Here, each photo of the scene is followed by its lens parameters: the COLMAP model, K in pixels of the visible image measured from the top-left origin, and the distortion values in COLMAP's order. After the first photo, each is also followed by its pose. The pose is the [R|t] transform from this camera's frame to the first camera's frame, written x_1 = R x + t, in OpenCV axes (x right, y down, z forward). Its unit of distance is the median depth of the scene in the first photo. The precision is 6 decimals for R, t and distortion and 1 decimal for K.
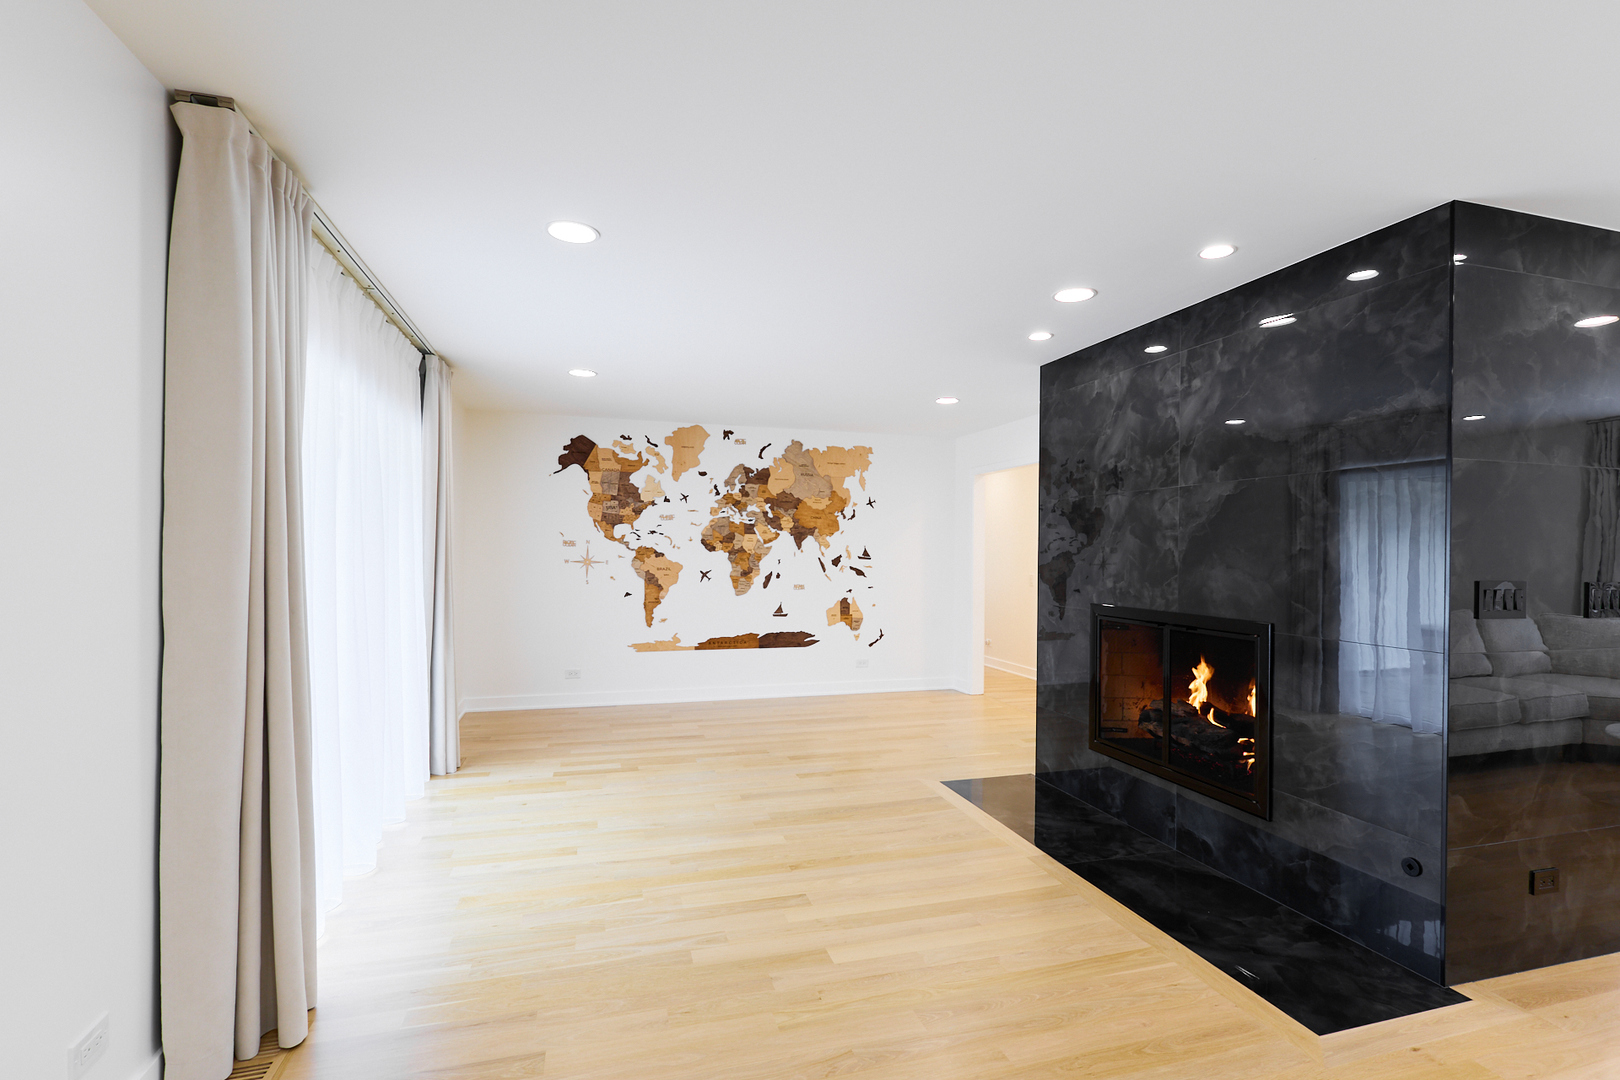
lens RADIAL K [[795.8, 0, 837.9], [0, 795.8, 553.9], [0, 0, 1]] dist [-0.002515, 0.001223]
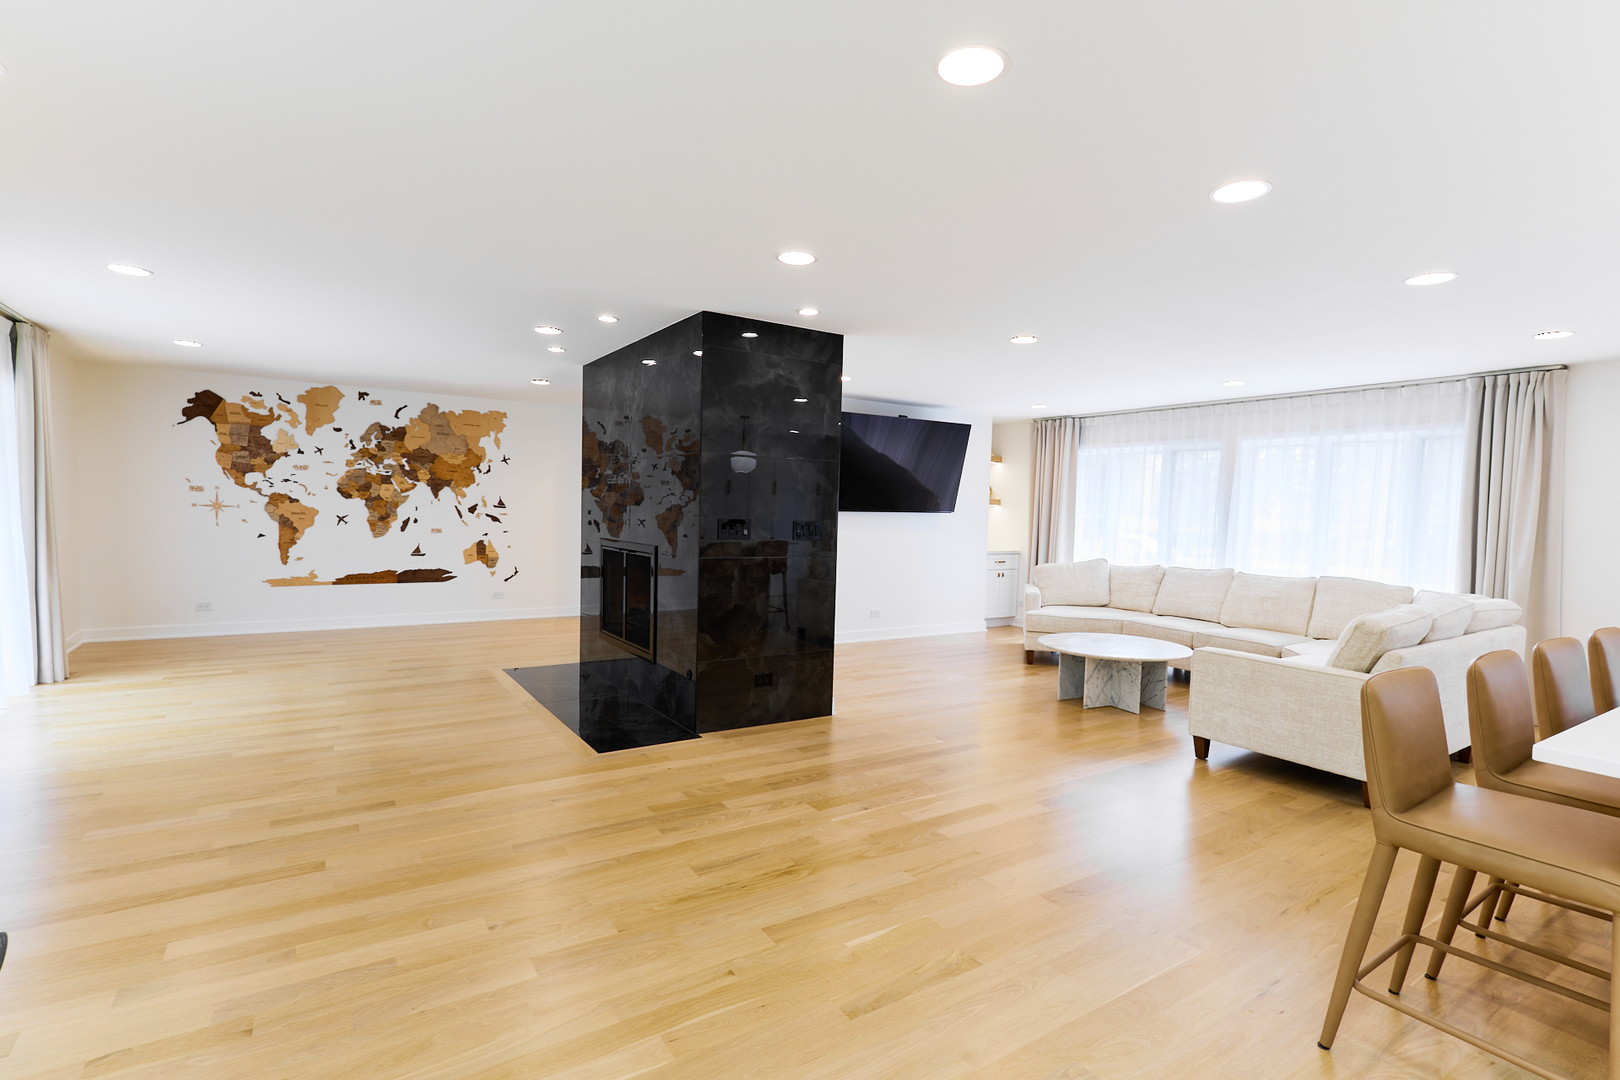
lens RADIAL K [[795.8, 0, 837.9], [0, 795.8, 553.9], [0, 0, 1]] dist [-0.002515, 0.001223]
pose [[0.957136, -0.001394, 0.289636, 0.183055], [-0.014969, 0.998414, 0.054273, 0.003683], [-0.289252, -0.056282, 0.955597, -0.296185]]
